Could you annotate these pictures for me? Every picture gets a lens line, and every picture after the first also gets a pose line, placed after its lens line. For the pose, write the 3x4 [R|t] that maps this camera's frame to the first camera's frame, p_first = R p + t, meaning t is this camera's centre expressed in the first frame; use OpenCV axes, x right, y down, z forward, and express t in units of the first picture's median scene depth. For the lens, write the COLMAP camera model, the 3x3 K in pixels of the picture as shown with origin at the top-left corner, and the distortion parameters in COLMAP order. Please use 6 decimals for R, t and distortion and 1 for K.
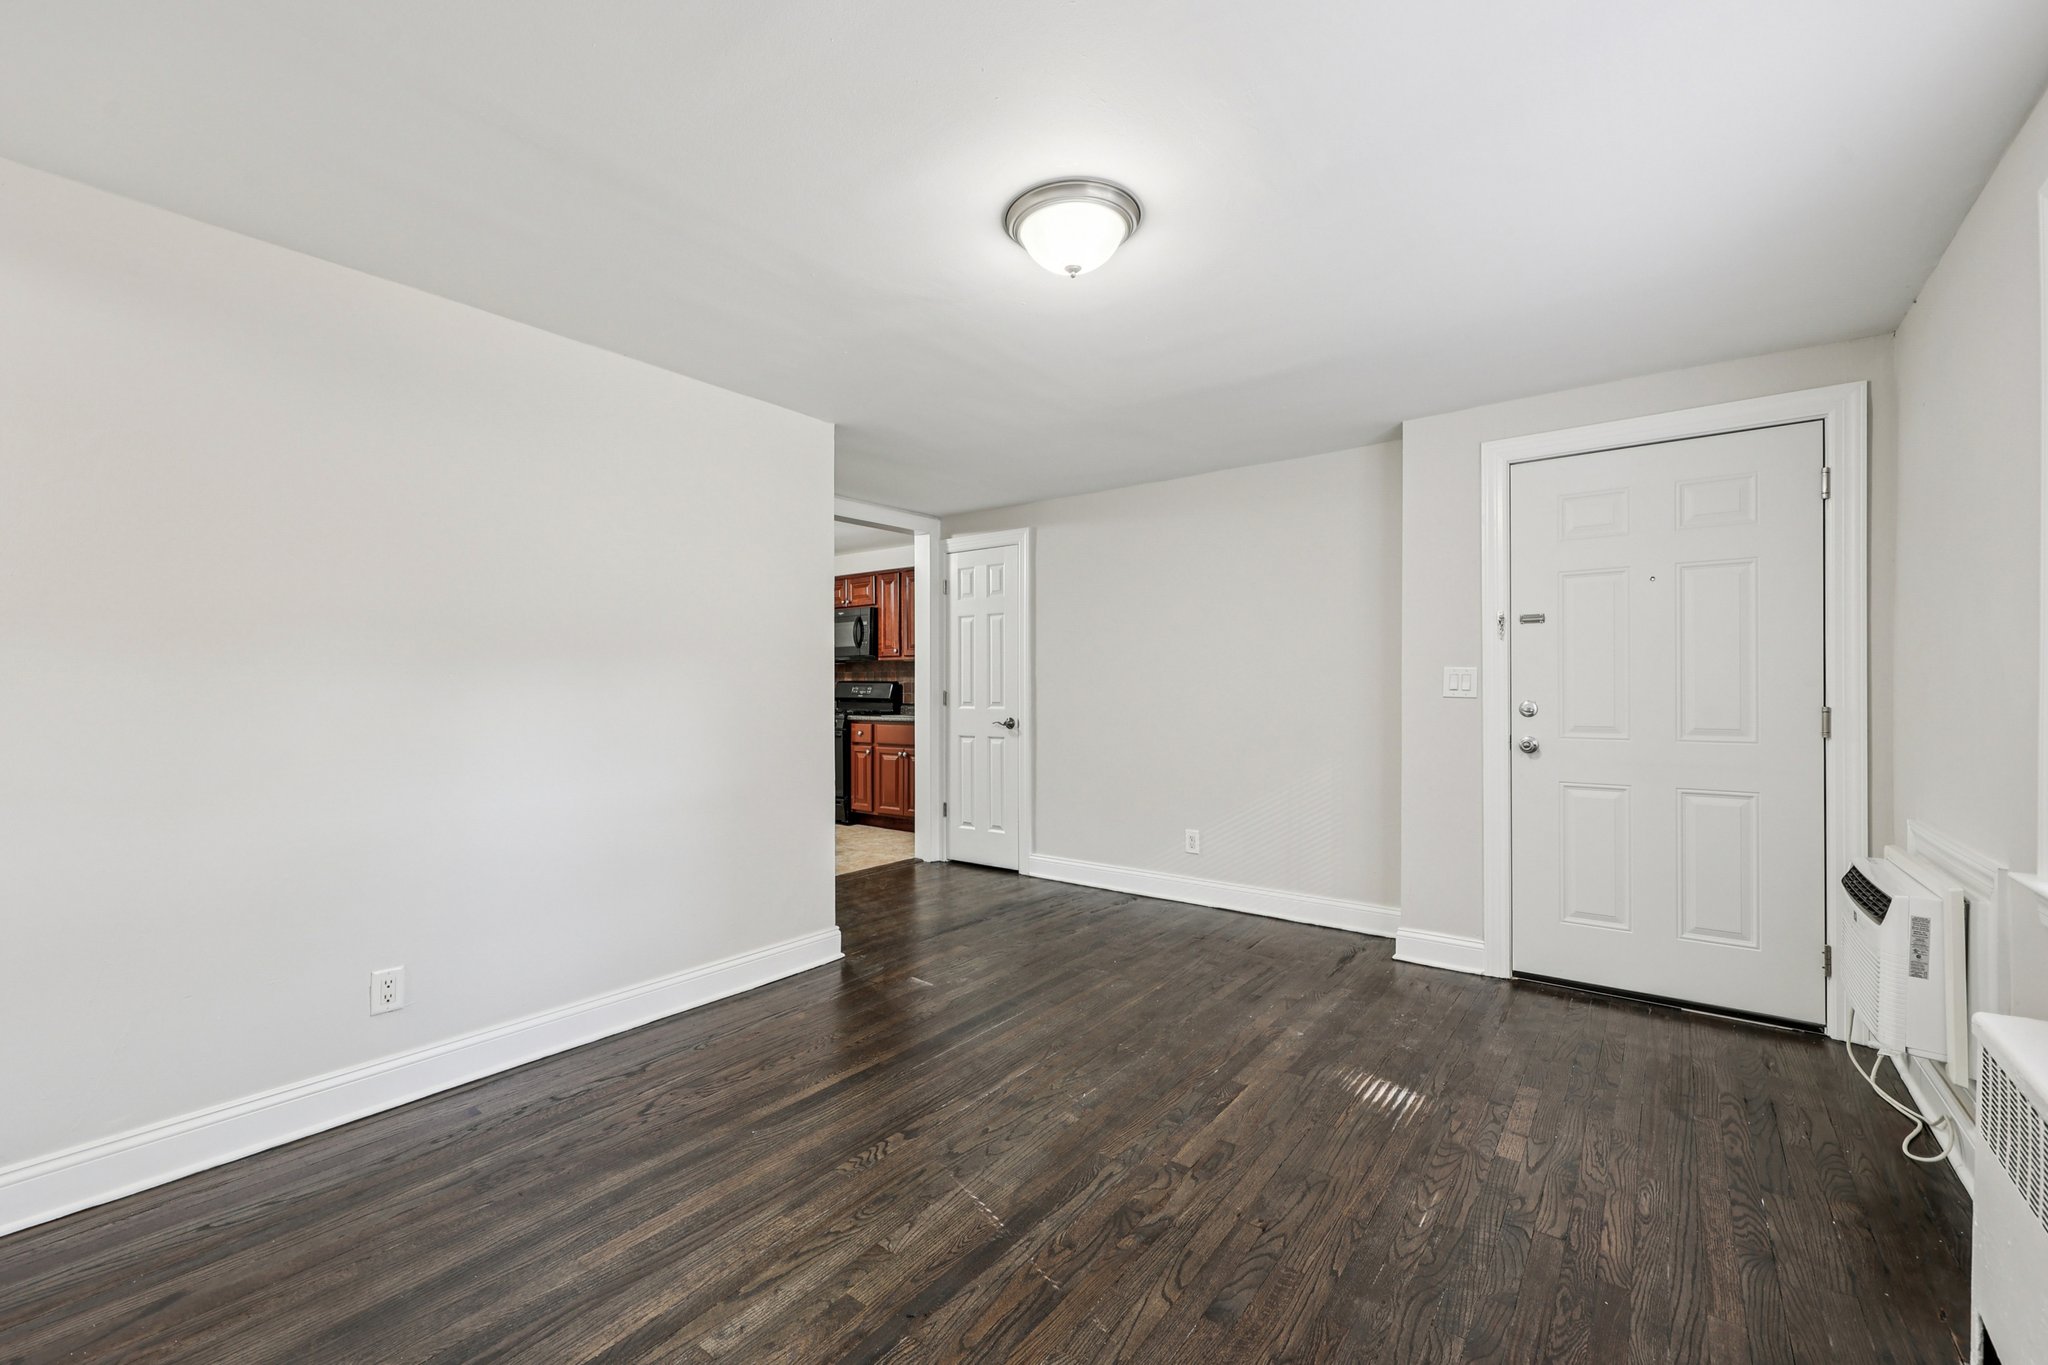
lens RADIAL K [[839.4, 0, 1025.6], [0, 839.4, 696.6], [0, 0, 1]] dist [0.001348, 0.000233]
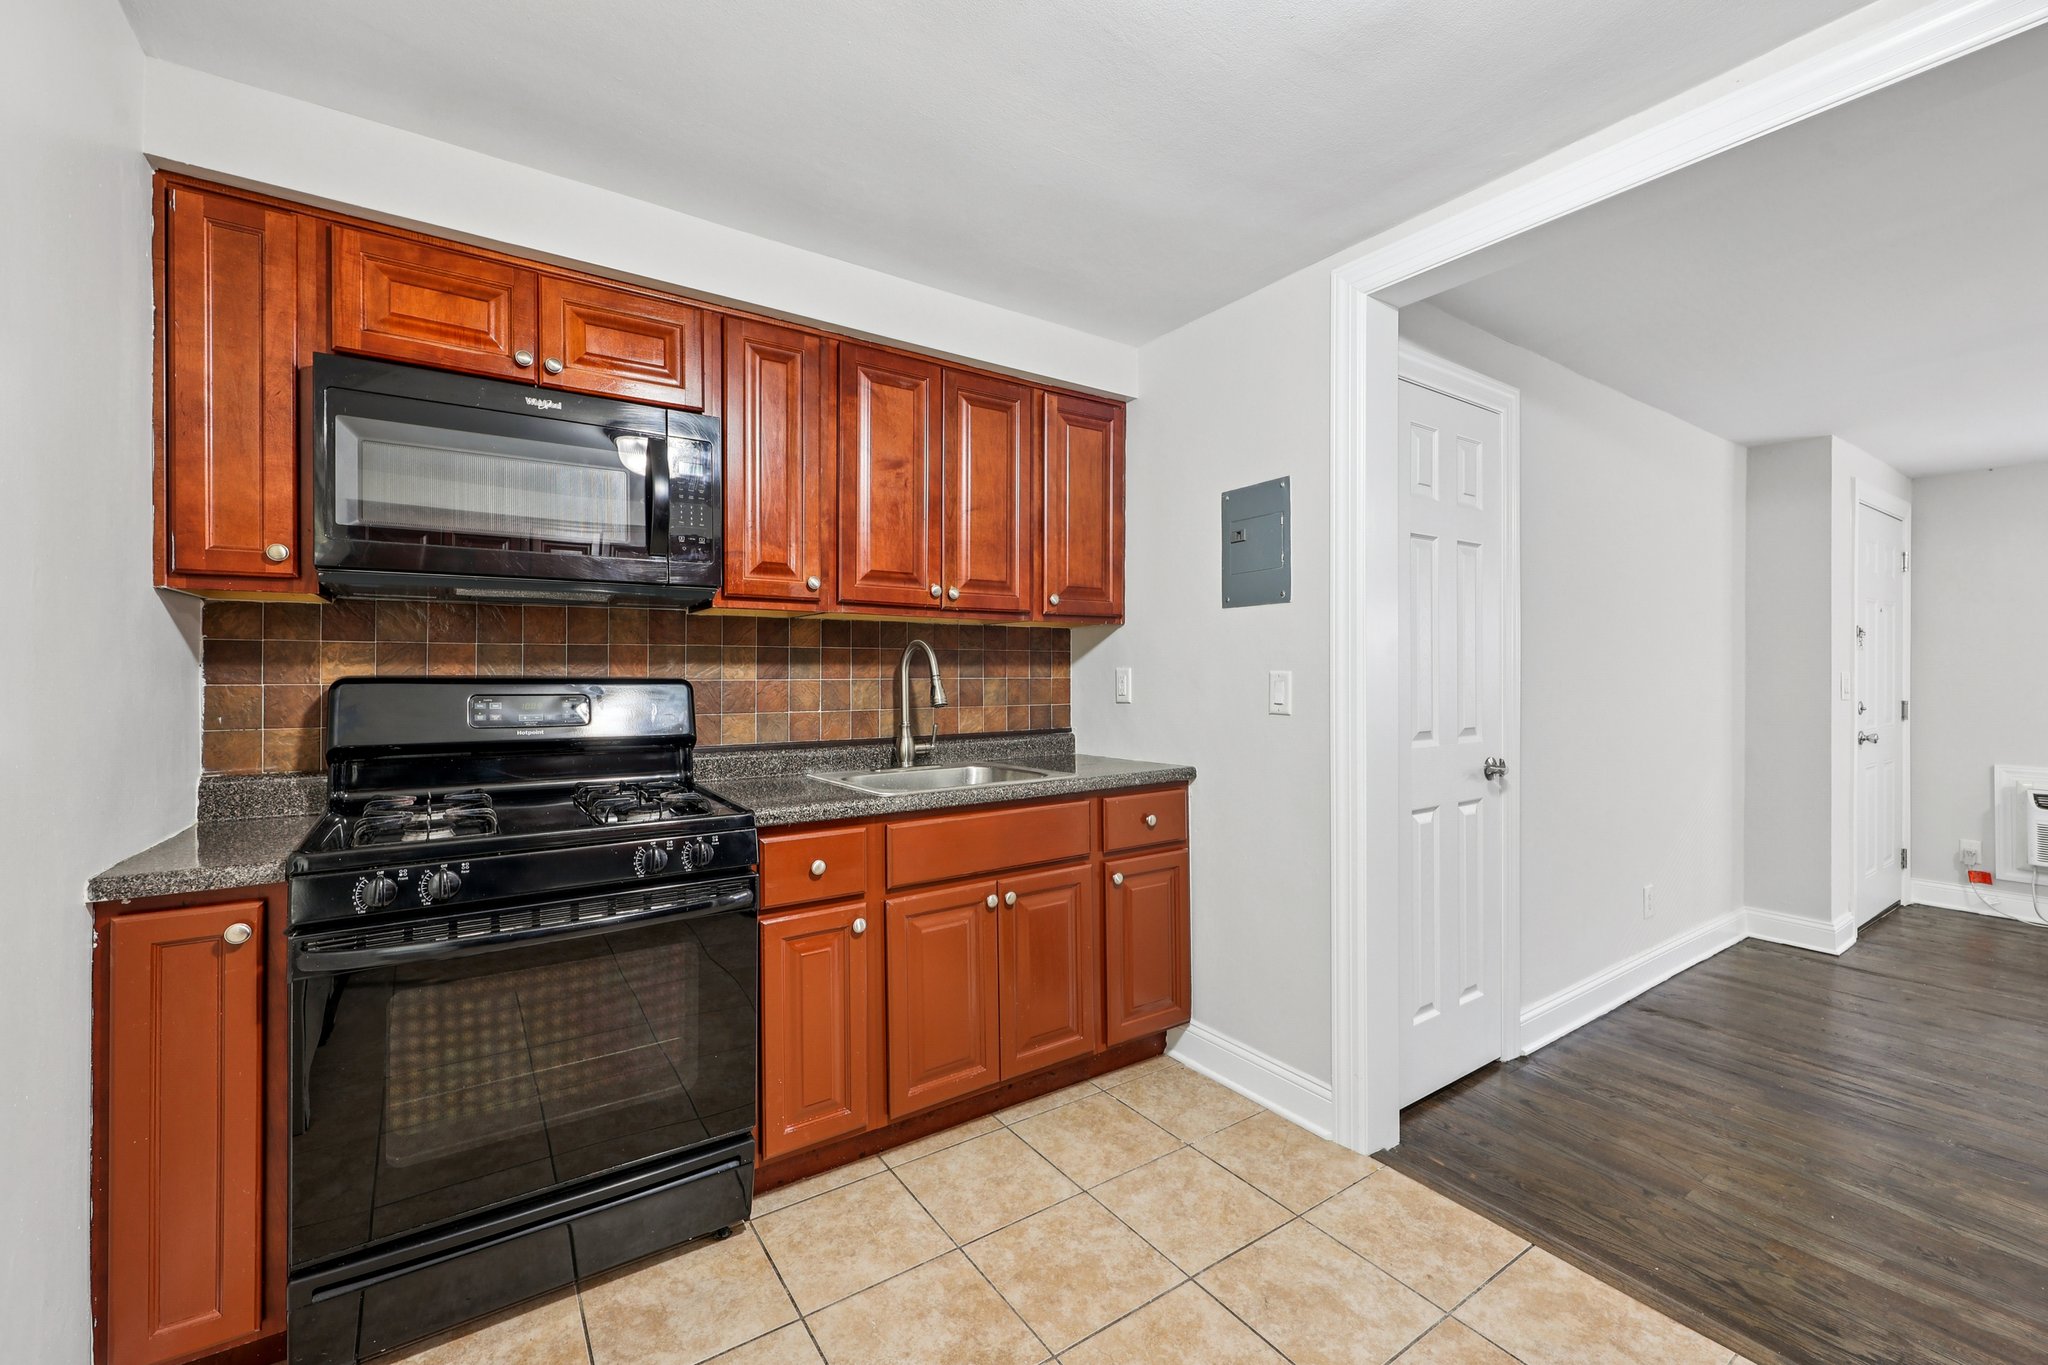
lens RADIAL K [[833.7, 0, 1025.3], [0, 833.7, 674.6], [0, 0, 1]] dist [0.001361, -0.000023]
pose [[0.312114, -0.002302, 0.950042, -1.037040], [0.008056, 0.999968, -0.000223, -0.048143], [-0.950010, 0.007723, 0.312123, 1.999881]]
